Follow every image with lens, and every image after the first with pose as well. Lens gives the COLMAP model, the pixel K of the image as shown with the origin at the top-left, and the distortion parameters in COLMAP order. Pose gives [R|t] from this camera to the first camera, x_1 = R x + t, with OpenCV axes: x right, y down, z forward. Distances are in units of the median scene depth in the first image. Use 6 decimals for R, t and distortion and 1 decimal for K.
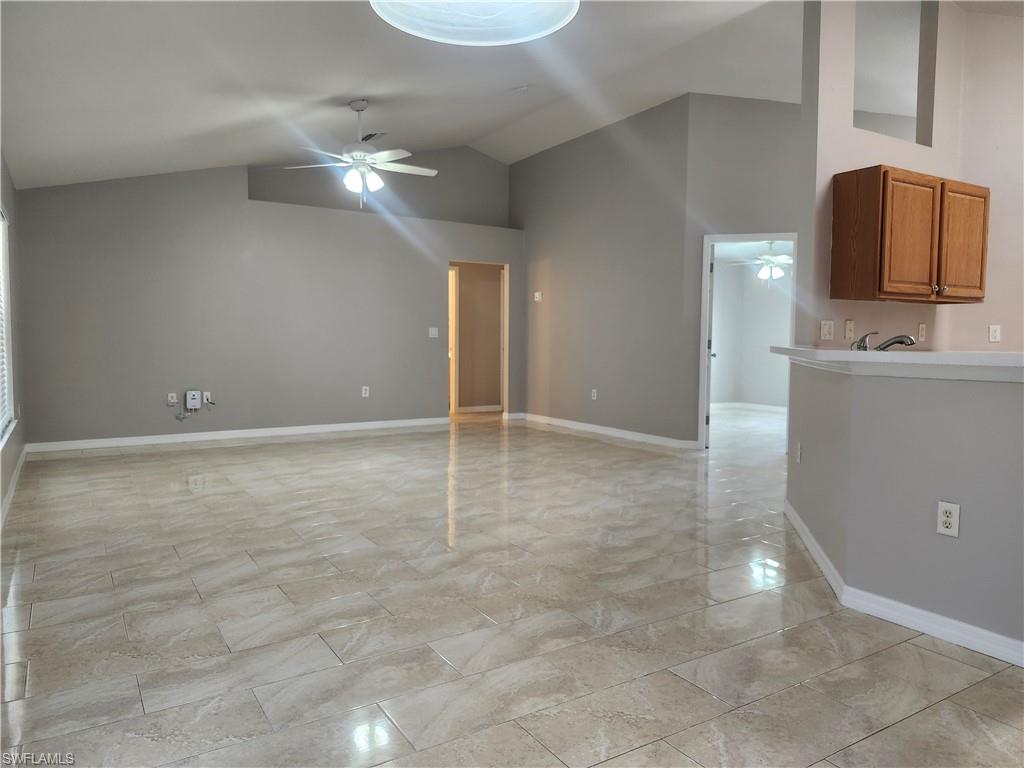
lens RADIAL K [[718.2, 0, 512.0], [0, 718.2, 384.0], [0, 0, 1]] dist [-0.003046, -0.002826]
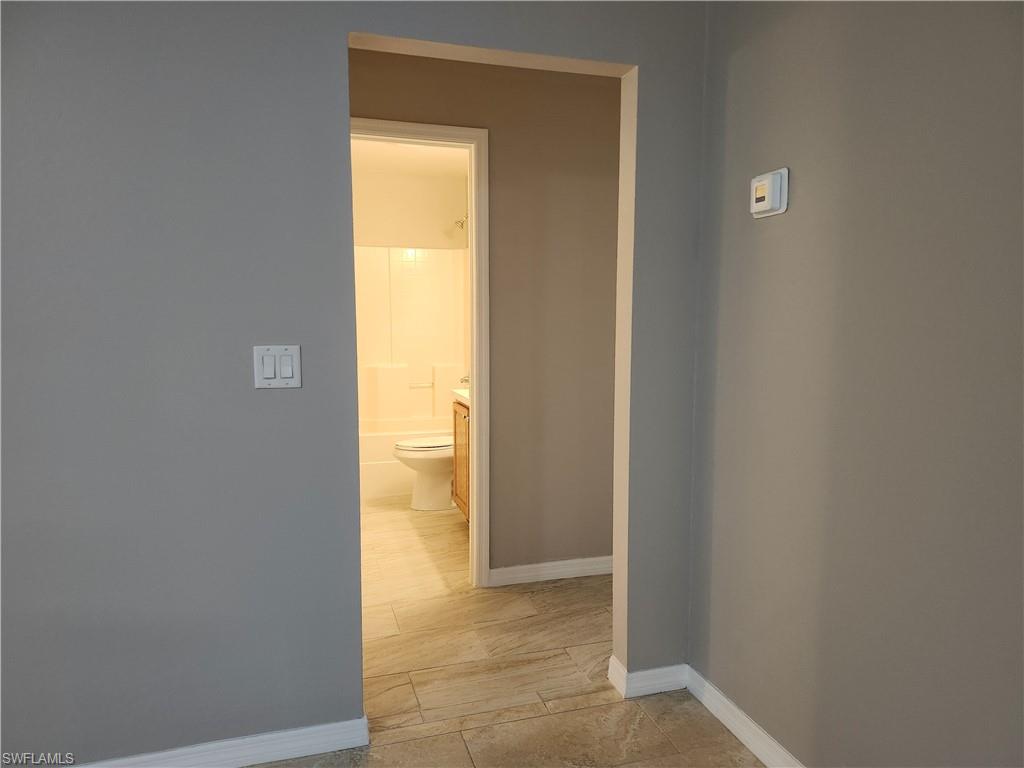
lens RADIAL K [[718.2, 0, 512.0], [0, 718.2, 384.0], [0, 0, 1]] dist [-0.003046, -0.002826]
pose [[0.966498, 0.027129, -0.255237, 0.018504], [-0.015897, 0.998816, 0.045969, -0.072672], [0.256182, -0.040372, 0.965785, 0.749594]]
